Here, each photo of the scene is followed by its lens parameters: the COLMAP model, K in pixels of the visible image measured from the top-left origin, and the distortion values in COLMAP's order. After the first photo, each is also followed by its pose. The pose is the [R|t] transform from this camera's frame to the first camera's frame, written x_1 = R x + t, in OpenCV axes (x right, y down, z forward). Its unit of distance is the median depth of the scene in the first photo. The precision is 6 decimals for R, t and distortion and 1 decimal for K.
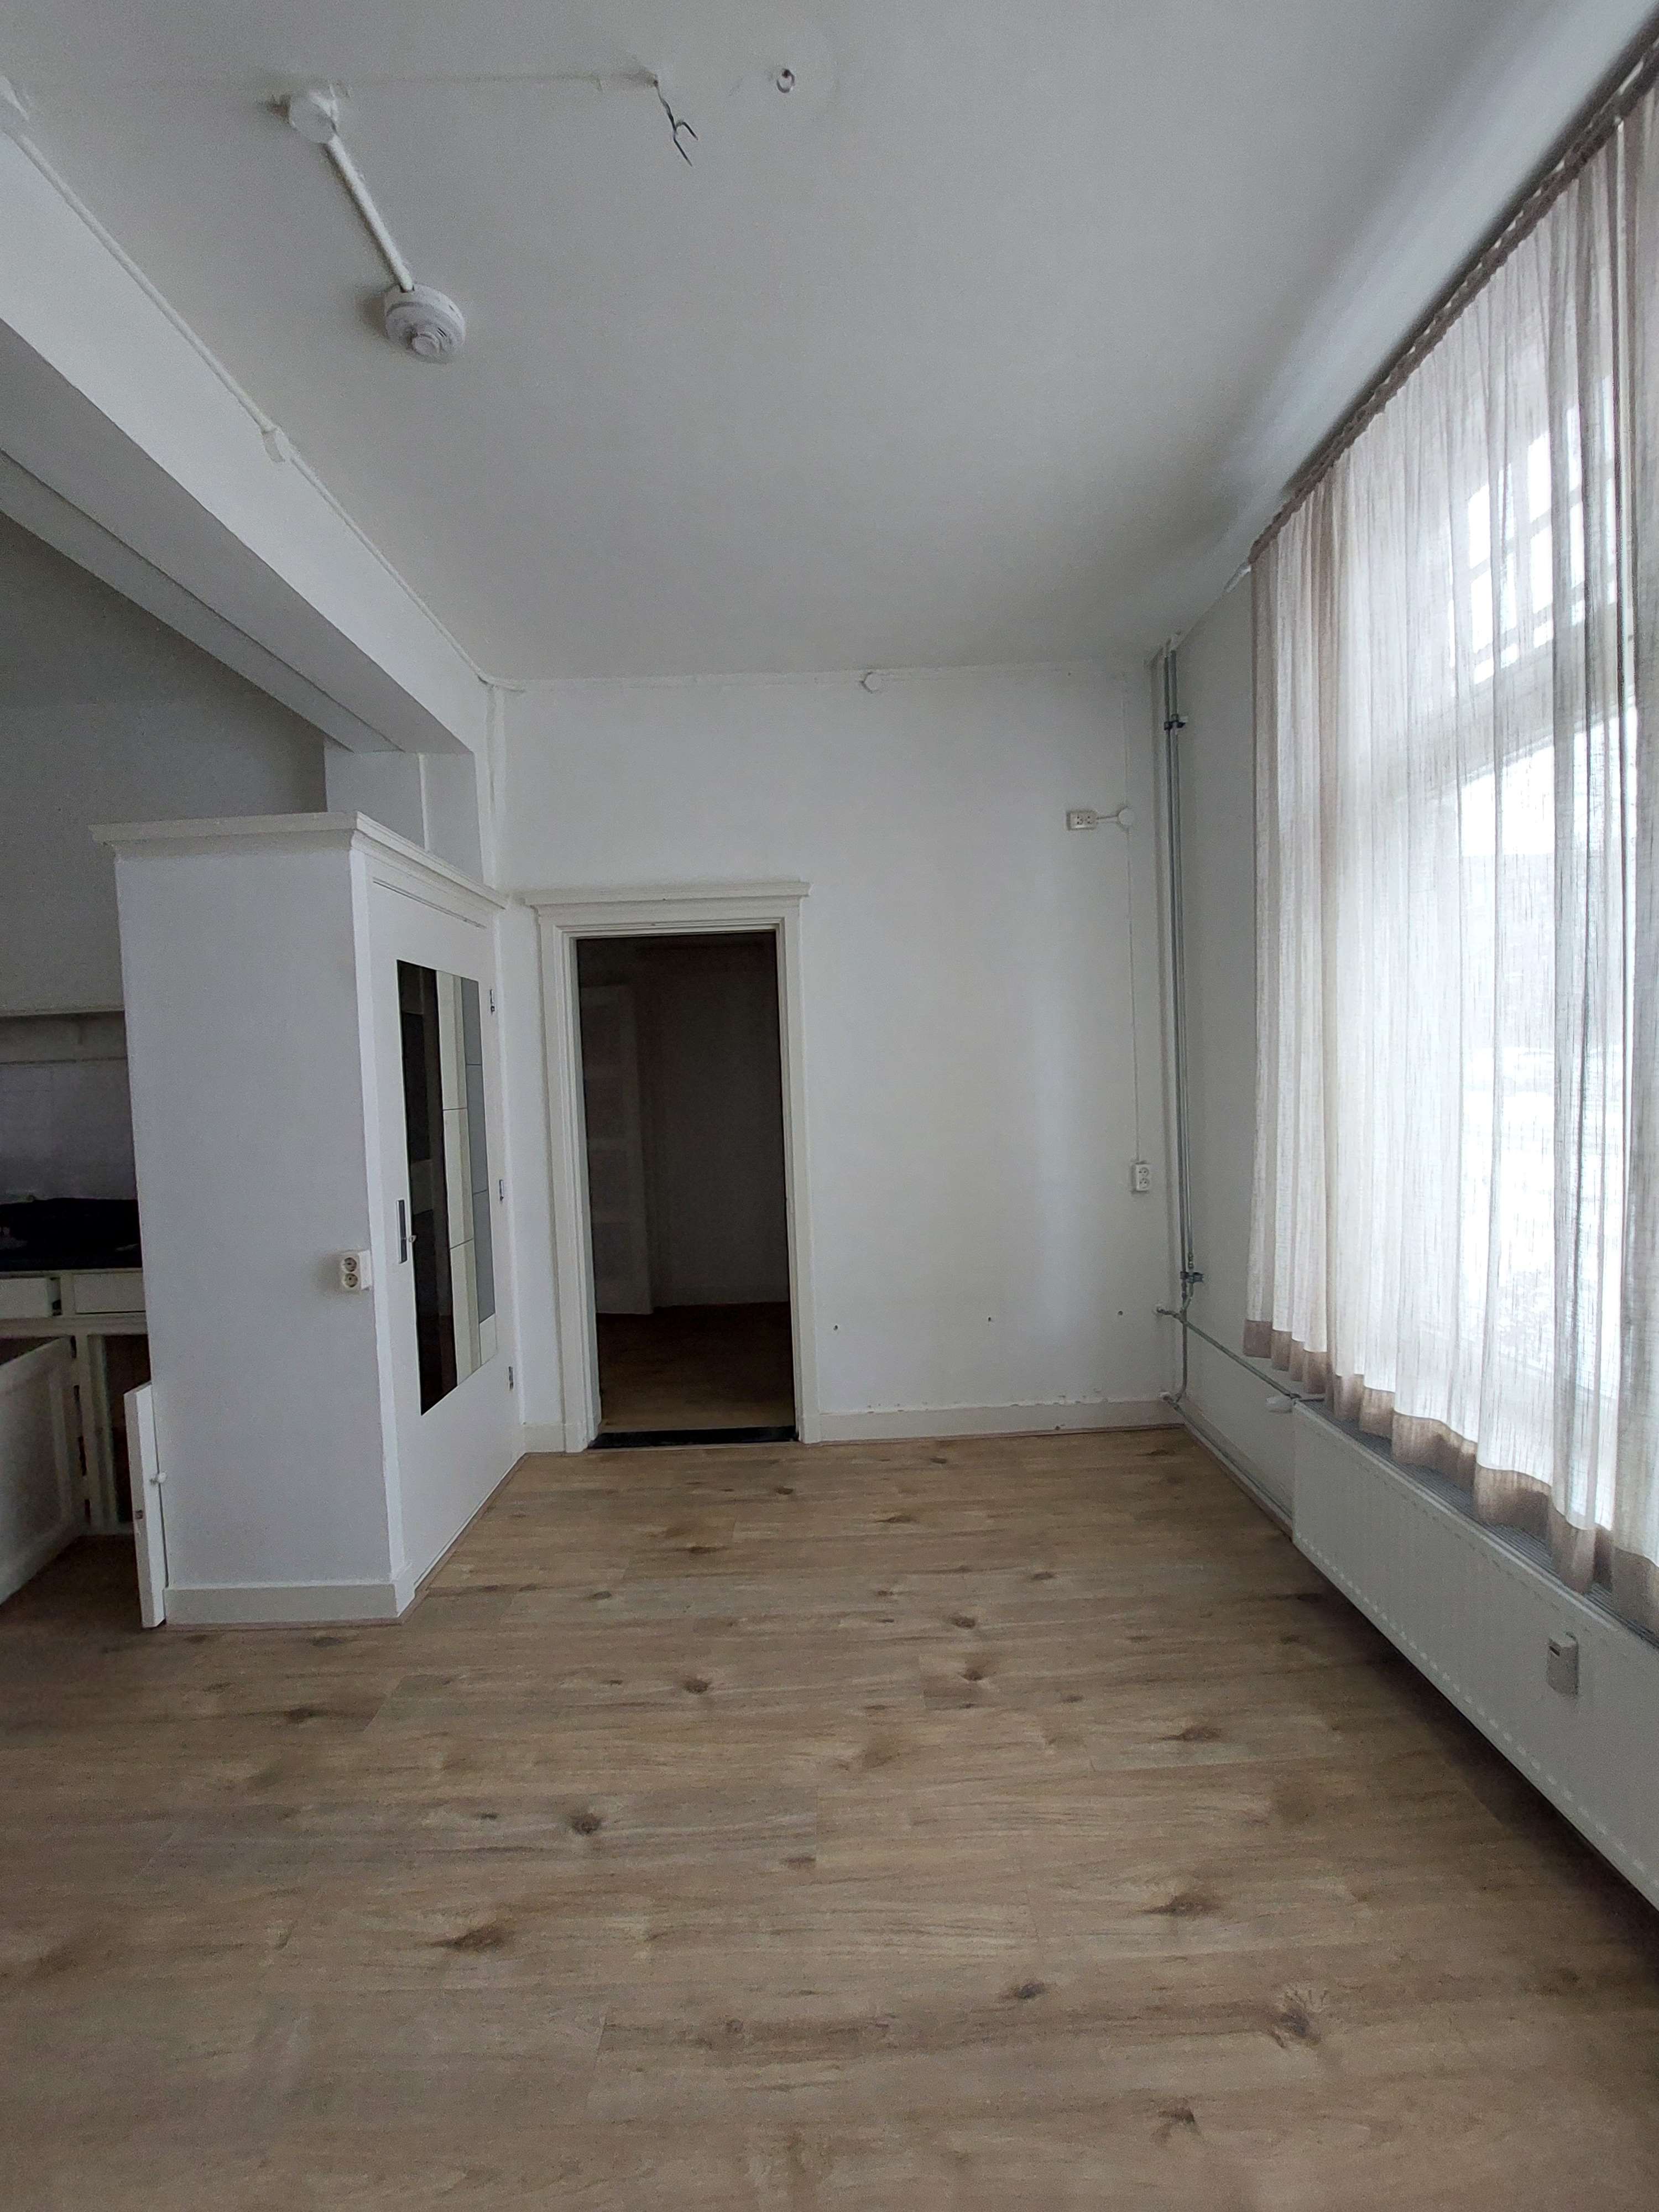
lens RADIAL K [[885.2, 0, 834.4], [0, 885.2, 1109.7], [0, 0, 1]] dist [-0.018208, 0.000487]
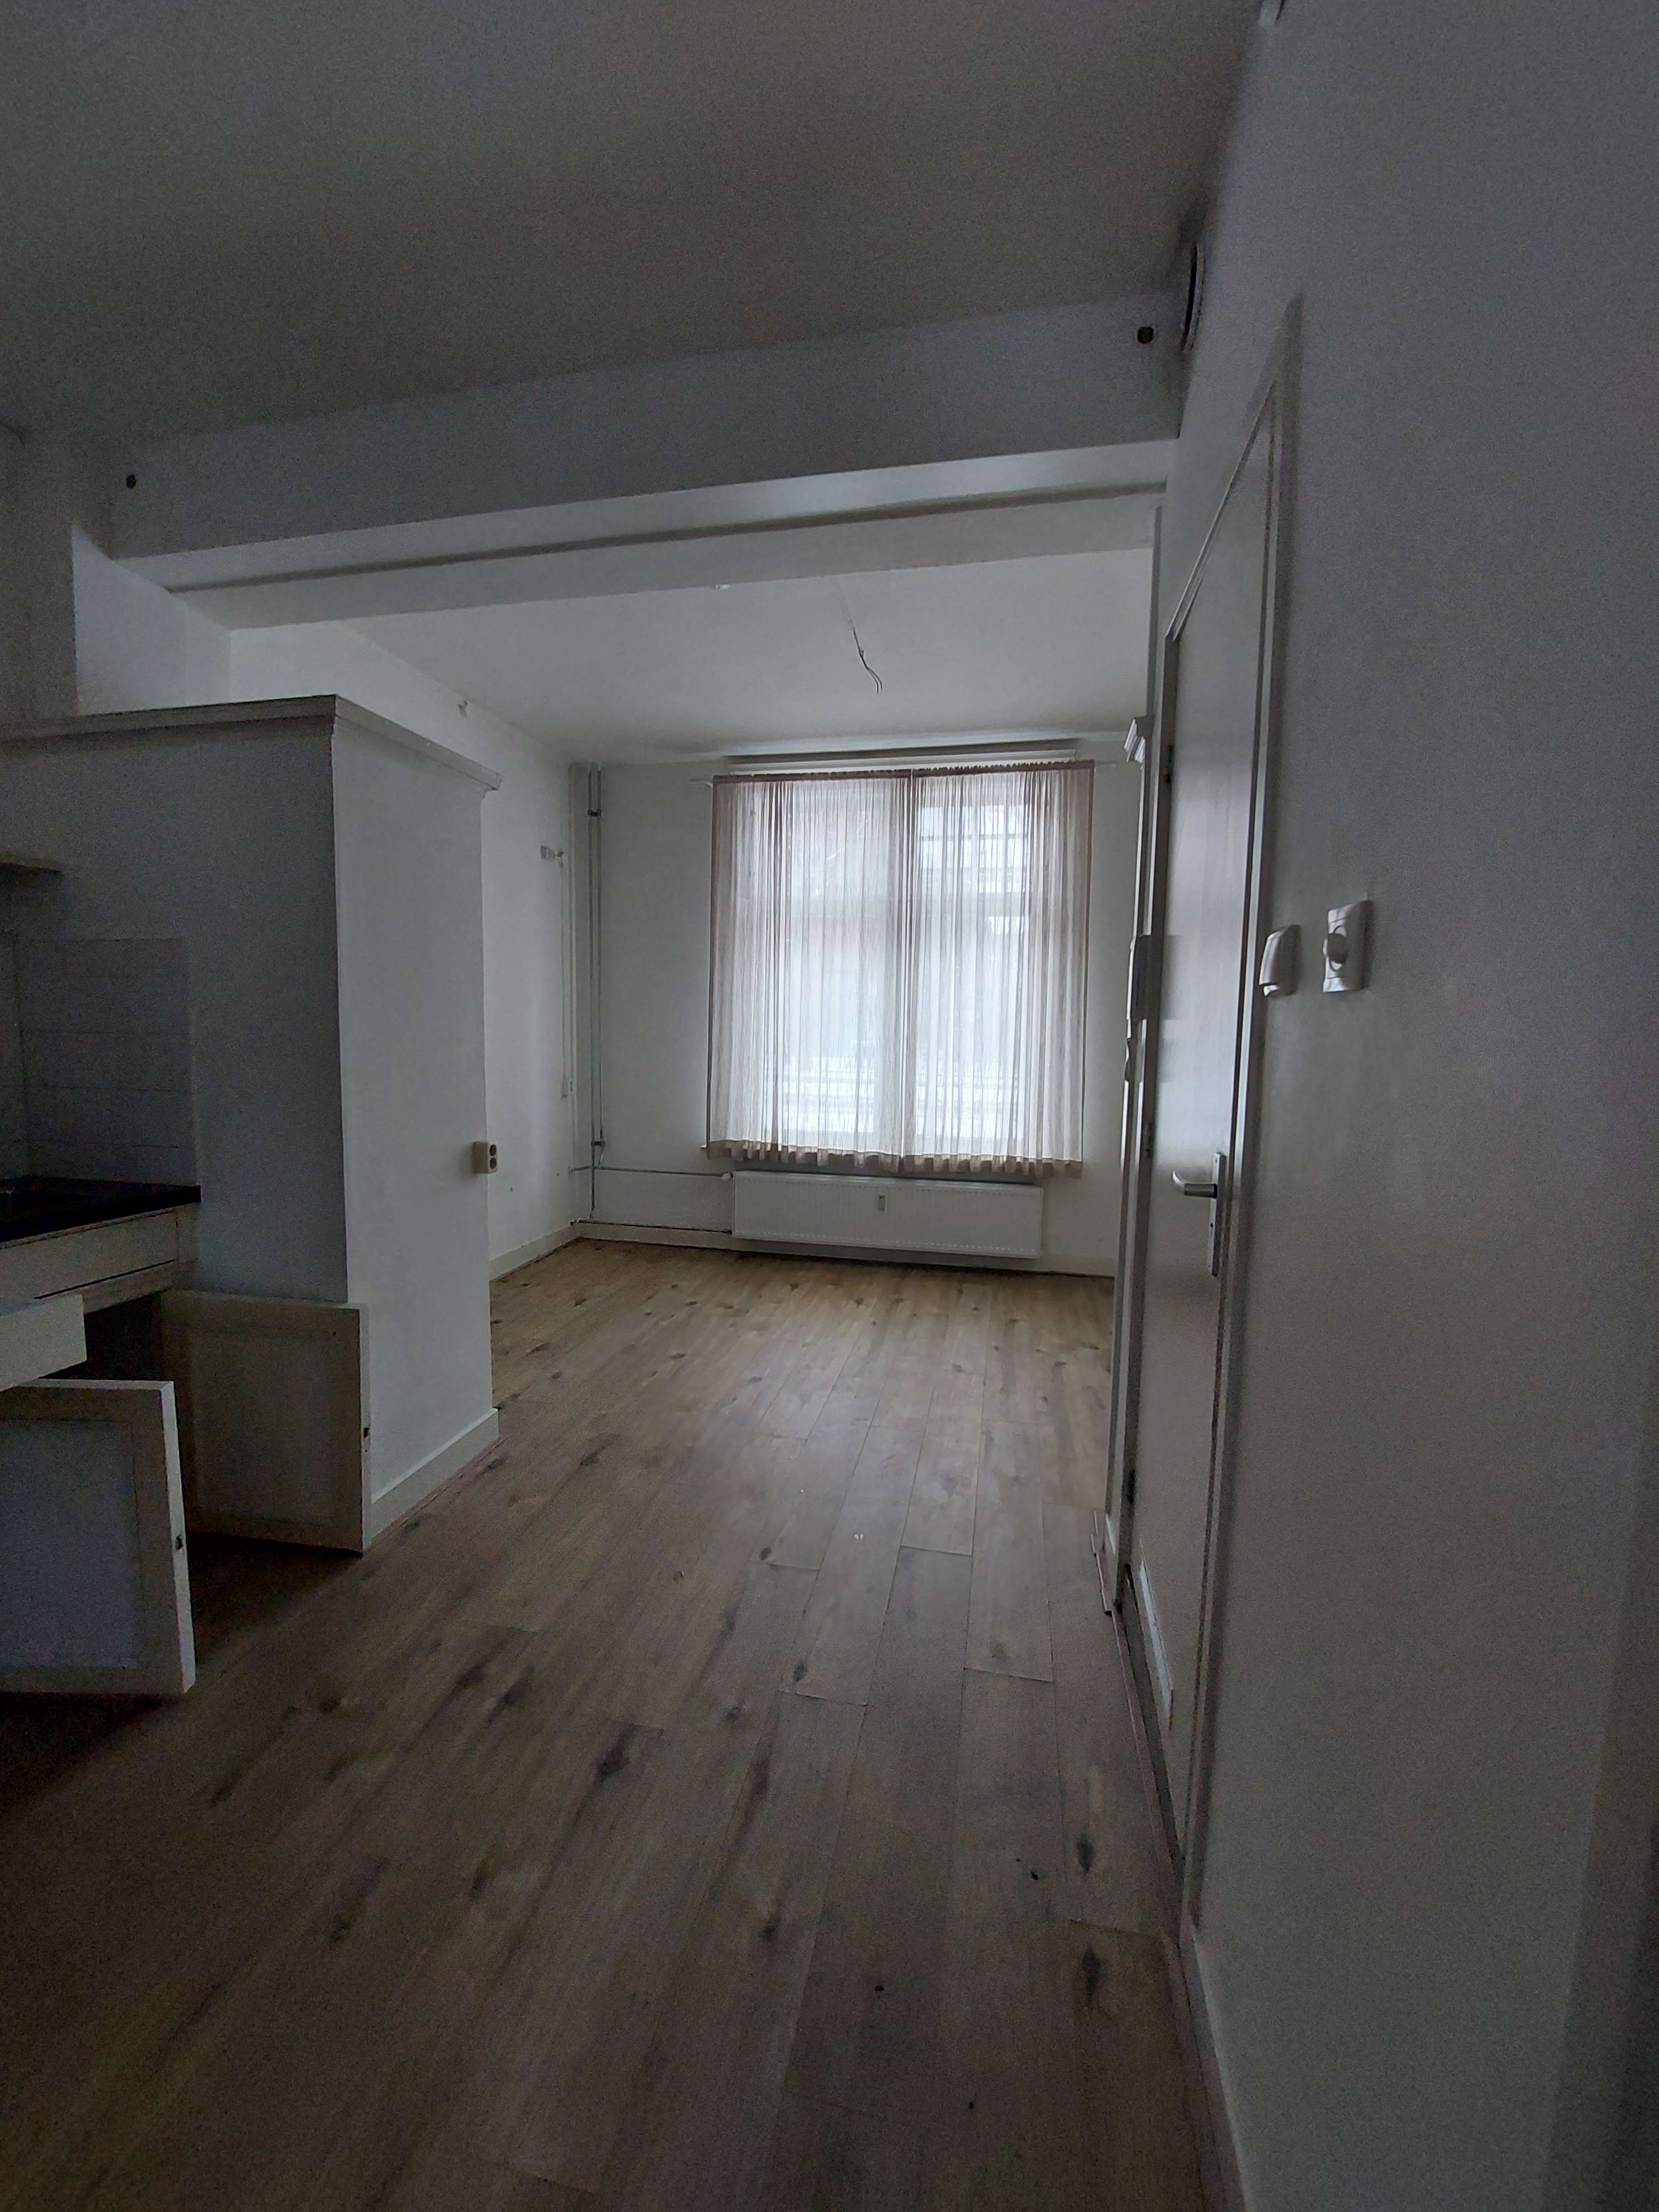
lens RADIAL K [[885.2, 0, 831.9], [0, 885.2, 1110.2], [0, 0, 1]] dist [-0.018208, 0.000487]
pose [[0.203883, -0.048935, 0.977772, -2.359533], [0.008428, 0.998801, 0.048230, 0.094058], [-0.978959, -0.001593, 0.204051, 0.425843]]
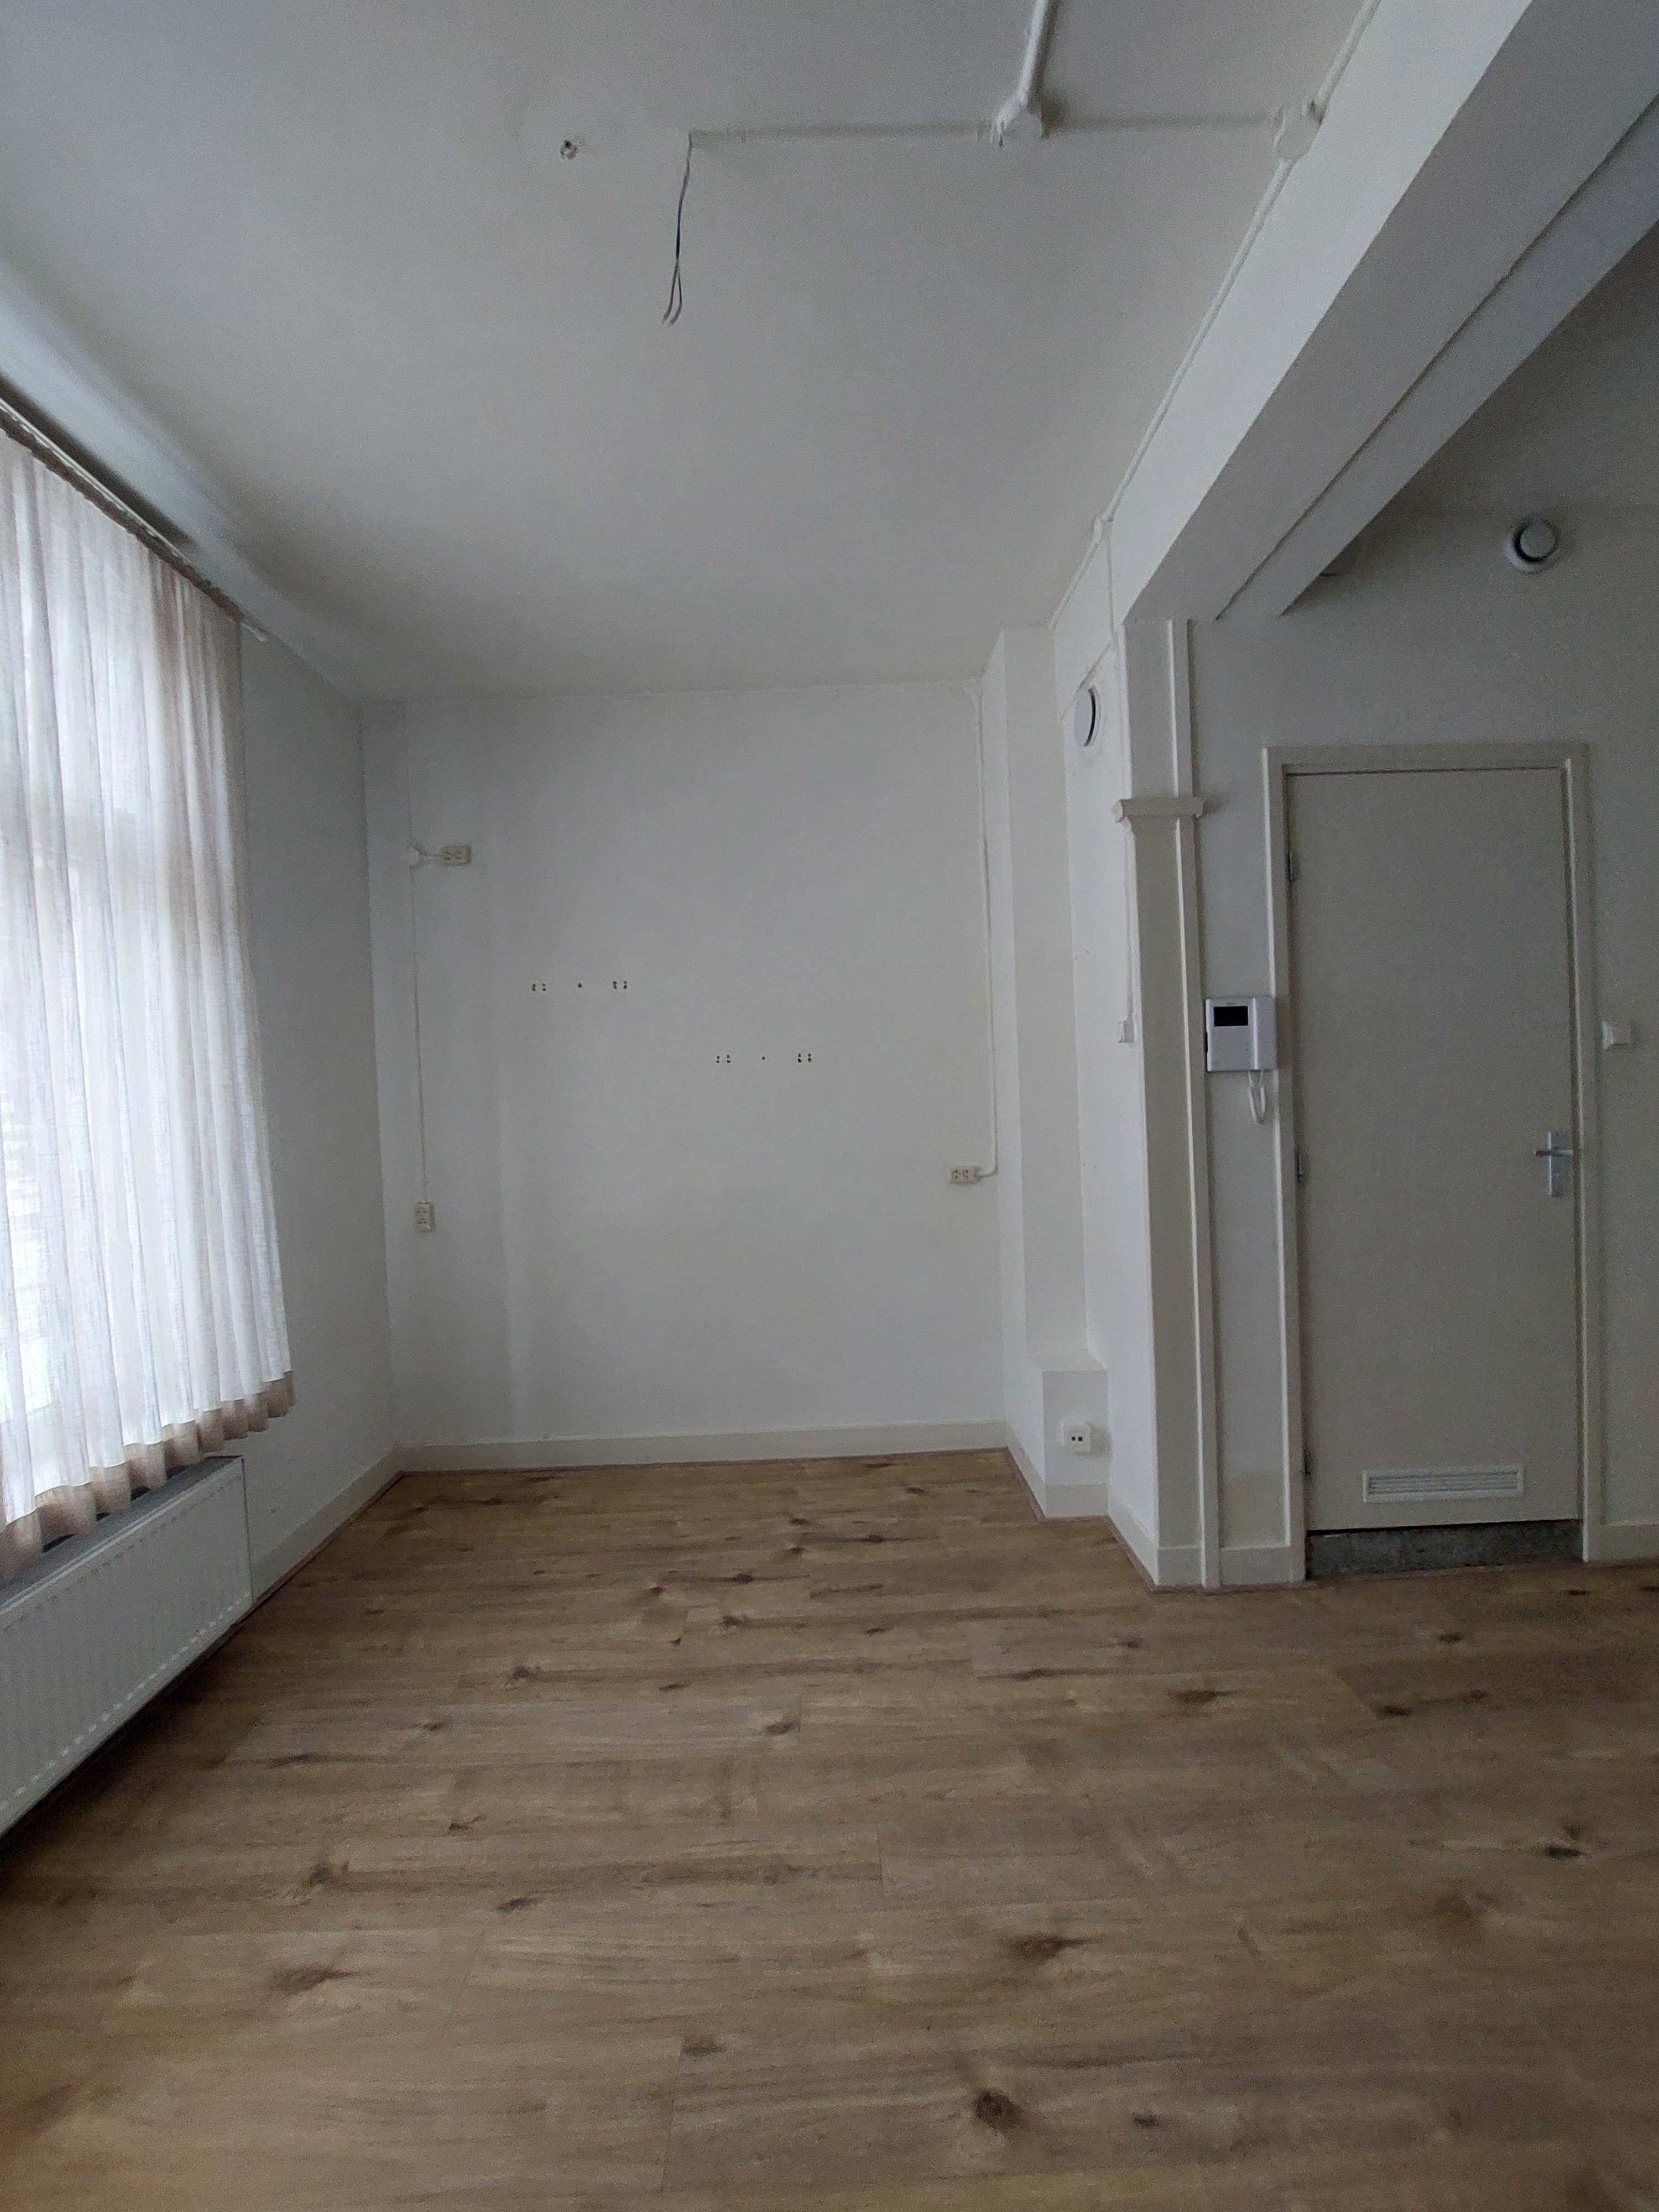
lens RADIAL K [[885.2, 0, 828.0], [0, 885.2, 1119.0], [0, 0, 1]] dist [-0.018208, 0.000487]
pose [[-0.996706, 0.080714, -0.007860, -0.218397], [0.080110, 0.995024, 0.059247, -0.036715], [0.012603, 0.058423, -0.998212, 1.741253]]
